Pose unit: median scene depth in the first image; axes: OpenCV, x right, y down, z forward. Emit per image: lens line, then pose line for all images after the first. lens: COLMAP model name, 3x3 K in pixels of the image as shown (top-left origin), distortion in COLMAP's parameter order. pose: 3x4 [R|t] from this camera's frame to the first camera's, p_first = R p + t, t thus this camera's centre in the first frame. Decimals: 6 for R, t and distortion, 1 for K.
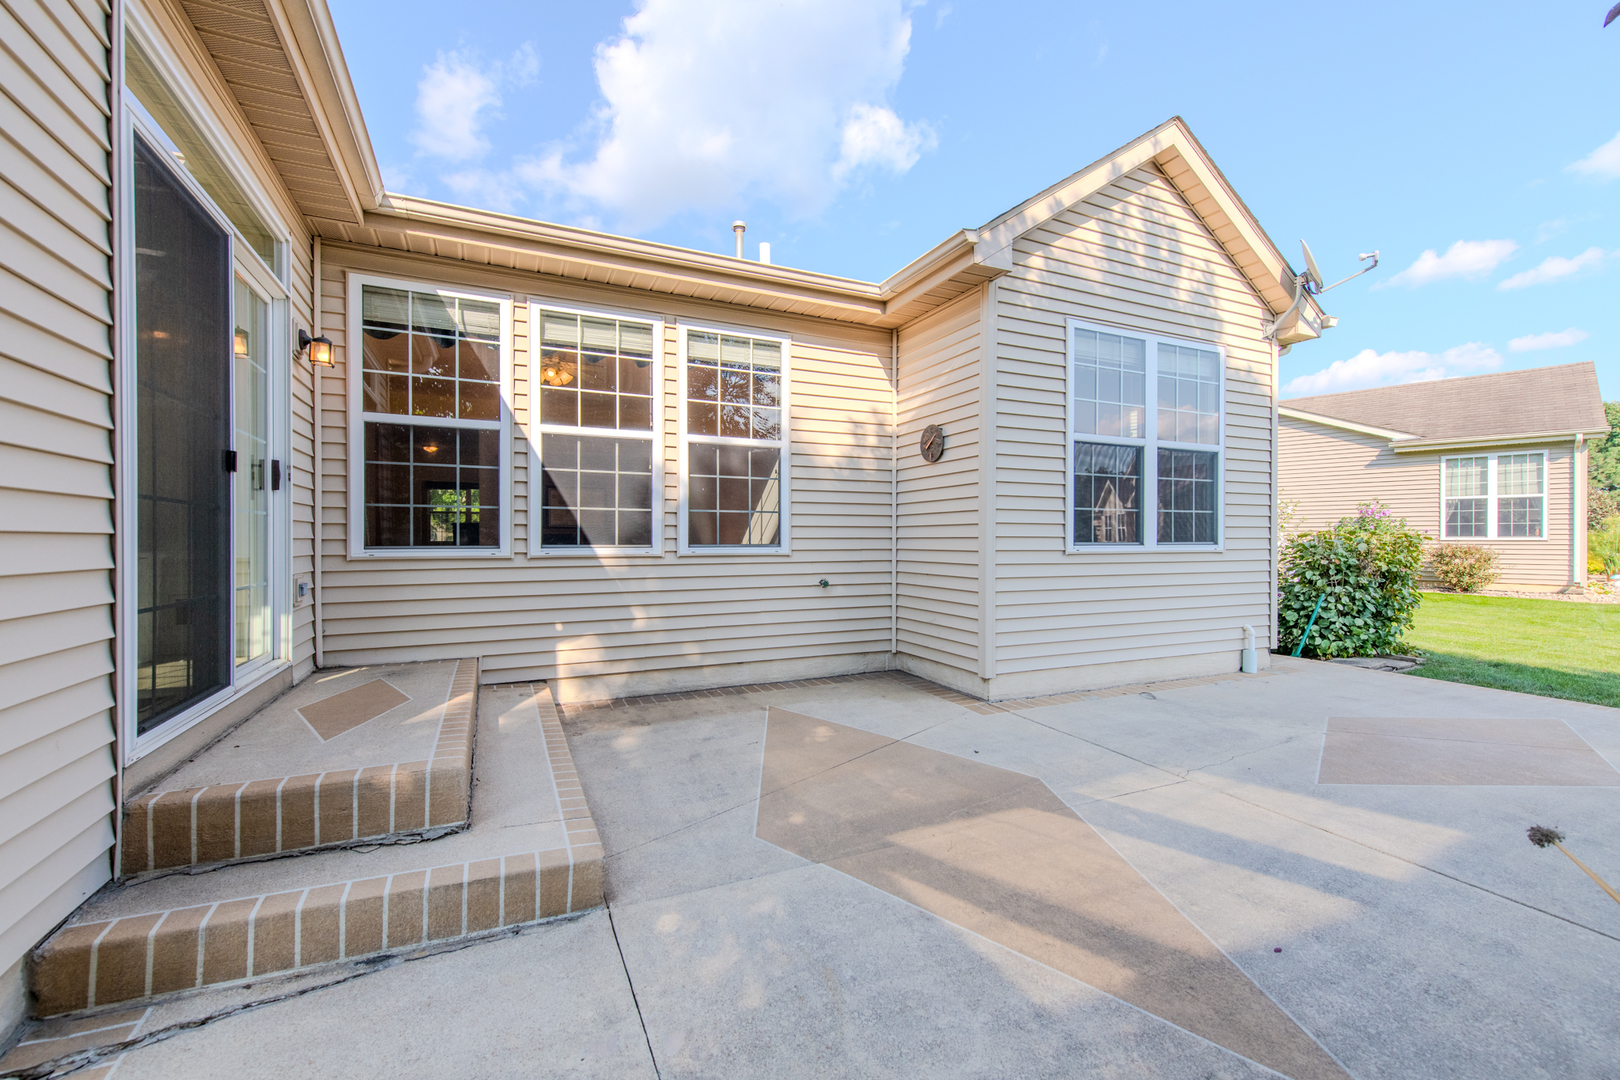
lens RADIAL K [[676.6, 0, 815.9], [0, 676.6, 541.7], [0, 0, 1]] dist [0.009616, -0.001885]
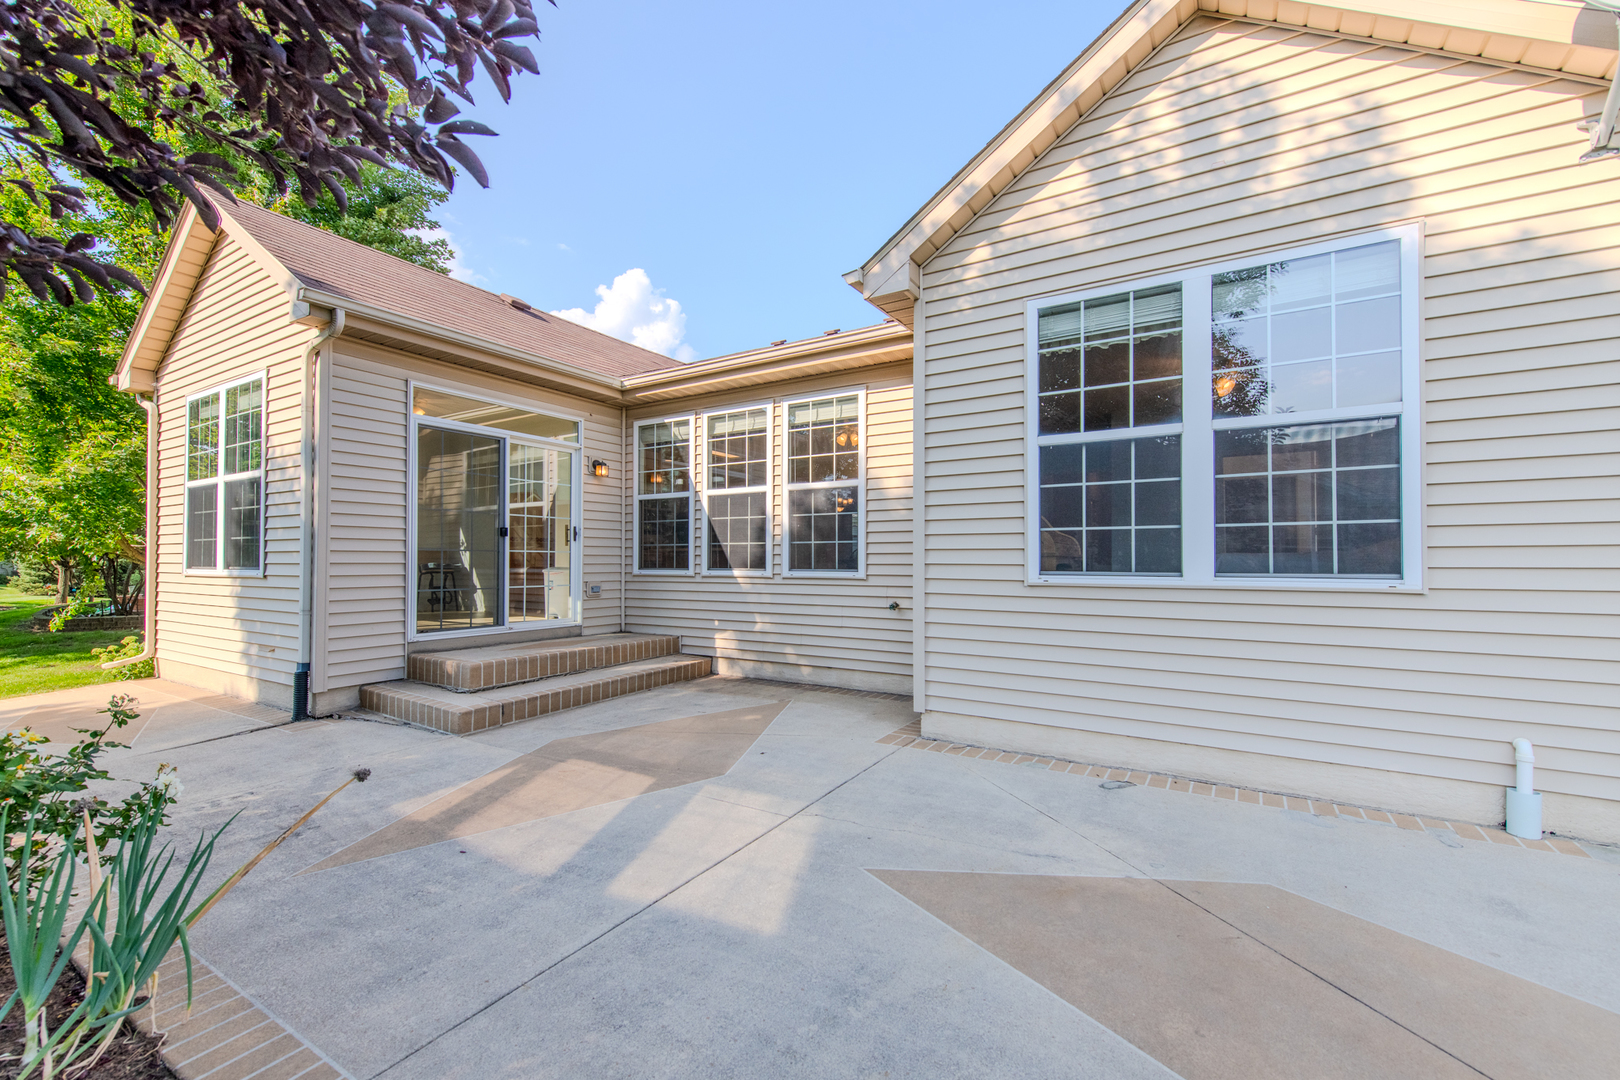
lens RADIAL K [[676.6, 0, 816.2], [0, 676.6, 550.4], [0, 0, 1]] dist [0.009616, -0.001885]
pose [[0.544060, -0.013812, -0.838932, 1.031059], [-0.004799, 0.999797, -0.019573, -0.007087], [0.839032, 0.014675, 0.543884, 0.373515]]
